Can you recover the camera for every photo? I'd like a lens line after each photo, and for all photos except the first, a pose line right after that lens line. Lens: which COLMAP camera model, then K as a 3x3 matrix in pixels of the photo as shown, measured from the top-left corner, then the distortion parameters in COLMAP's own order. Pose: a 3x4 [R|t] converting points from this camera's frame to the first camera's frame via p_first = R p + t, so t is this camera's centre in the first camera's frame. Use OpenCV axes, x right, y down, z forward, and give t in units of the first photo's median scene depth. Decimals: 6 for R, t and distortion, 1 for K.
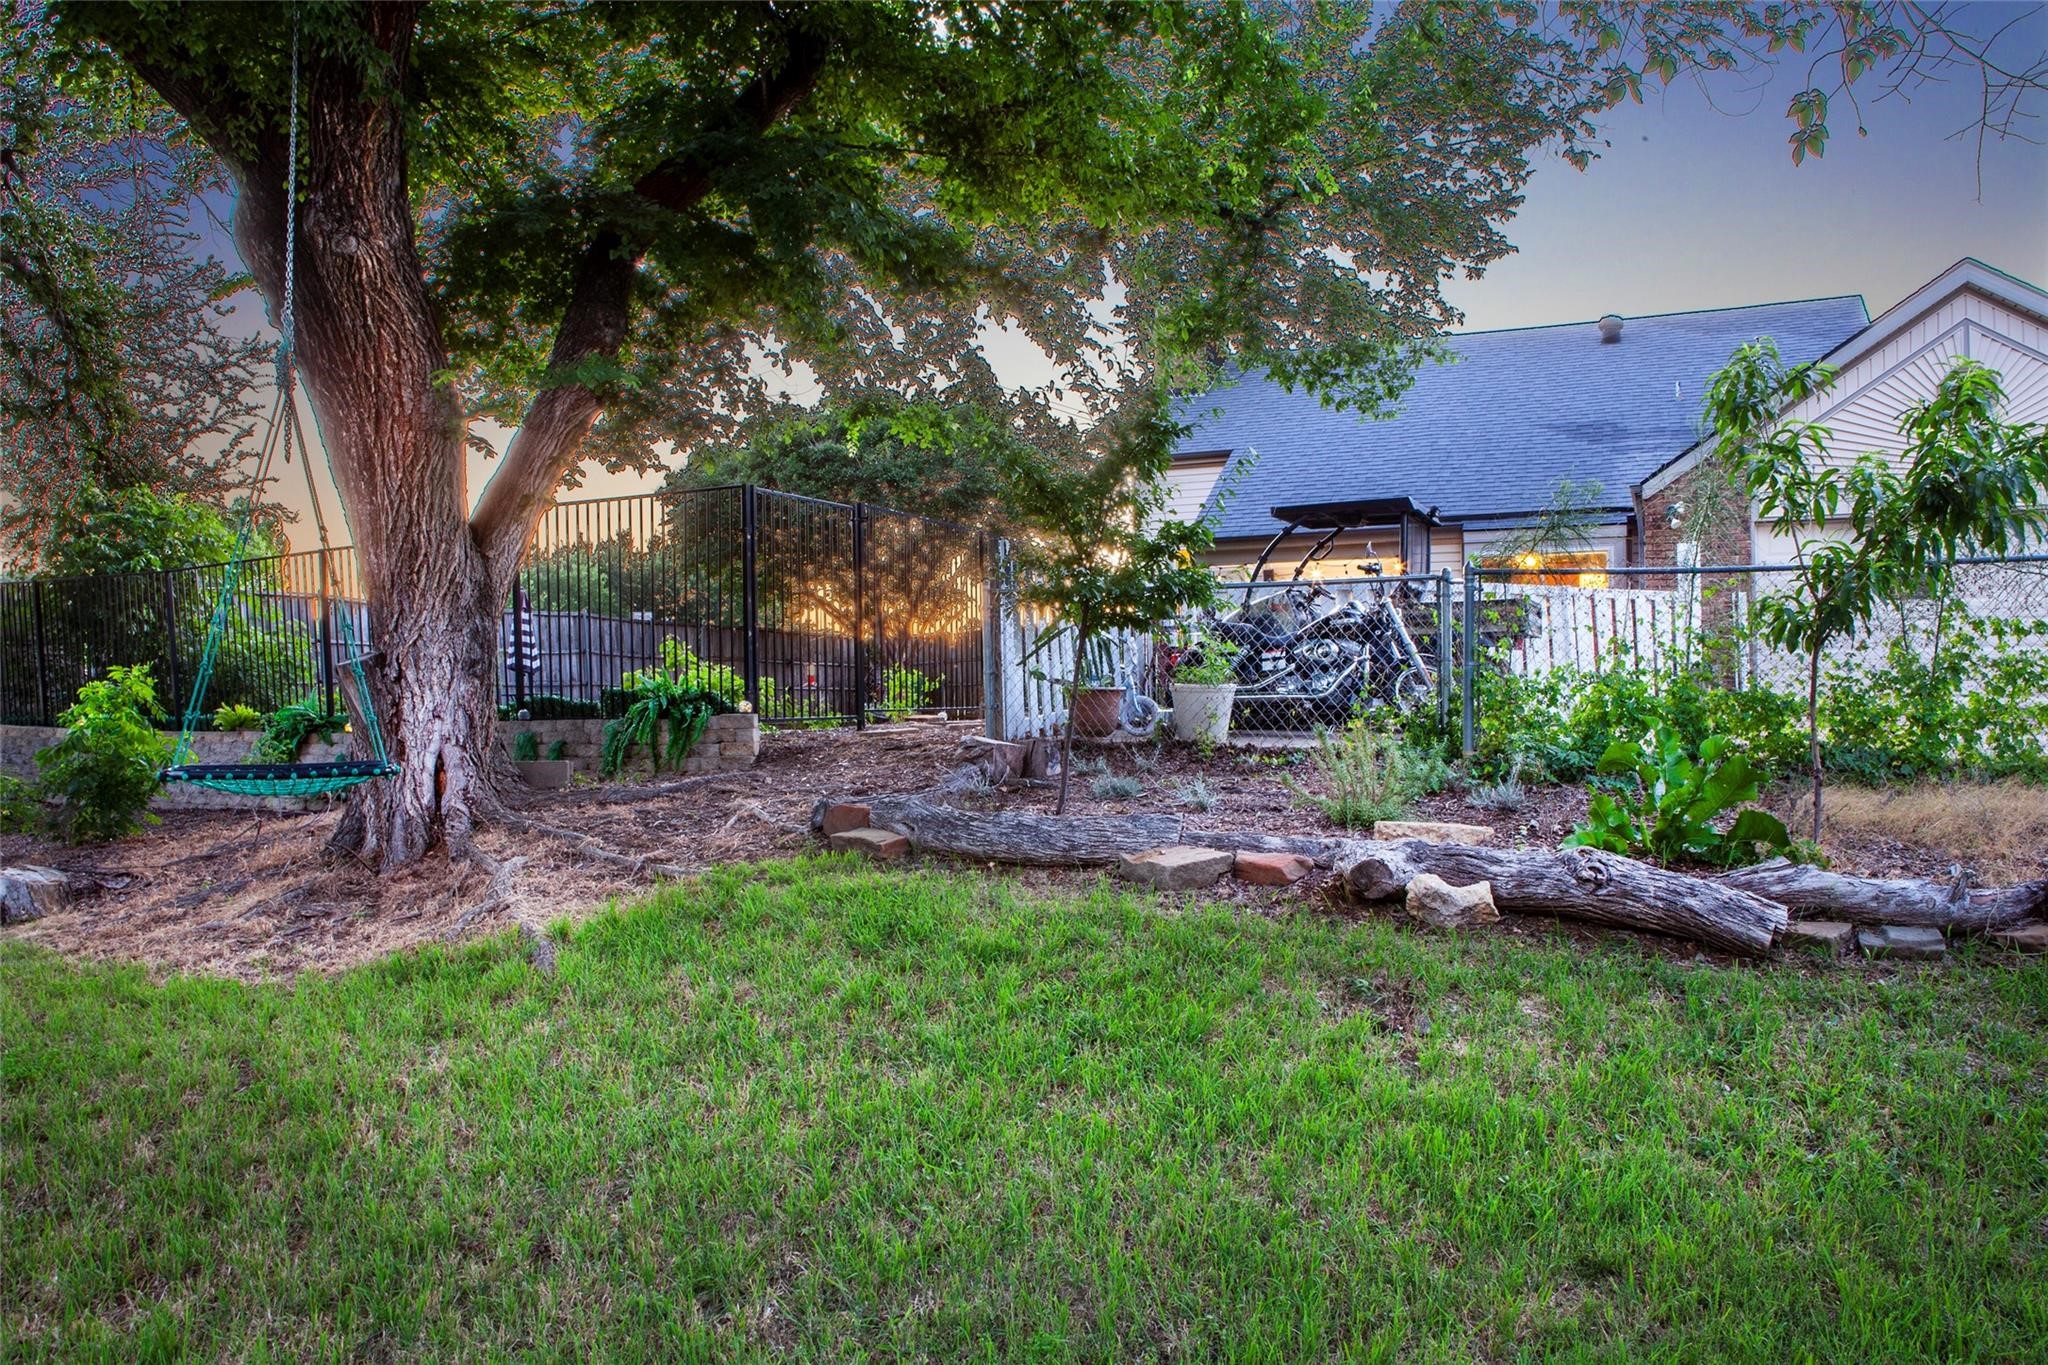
lens RADIAL K [[1402.7, 0, 1024.0], [0, 1402.7, 682.5], [0, 0, 1]] dist [-0.107991, 0.073789]
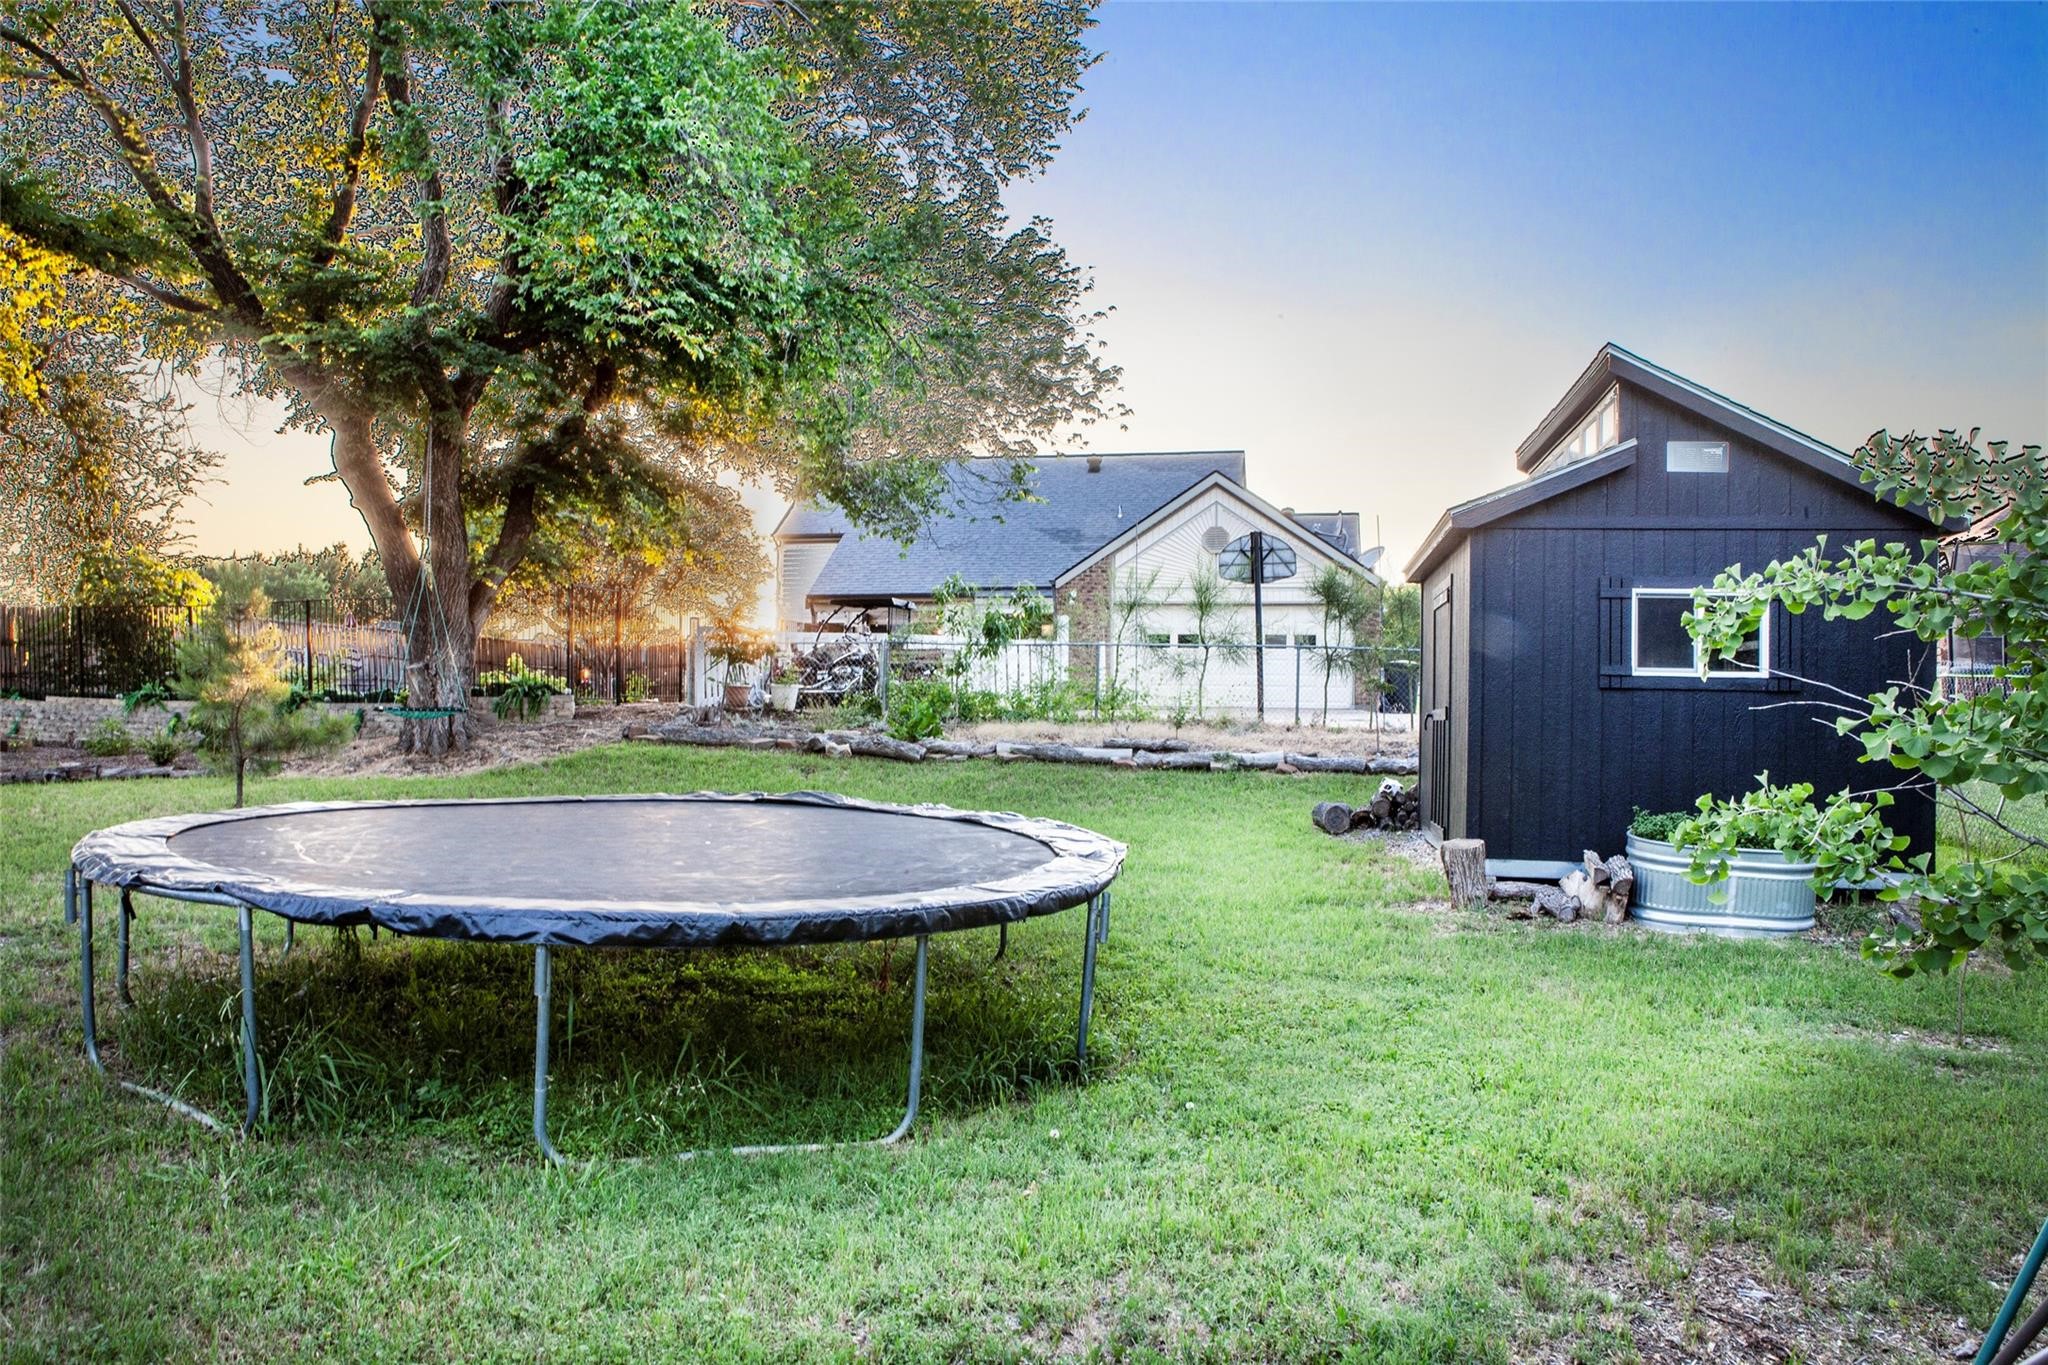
lens RADIAL K [[1402.7, 0, 1024.0], [0, 1402.7, 682.5], [0, 0, 1]] dist [-0.107991, 0.073789]
pose [[0.972586, 0.020803, 0.231612, -0.021922], [-0.019504, 0.999779, -0.007897, 0.008660], [-0.231725, 0.003163, 0.972776, -1.396512]]
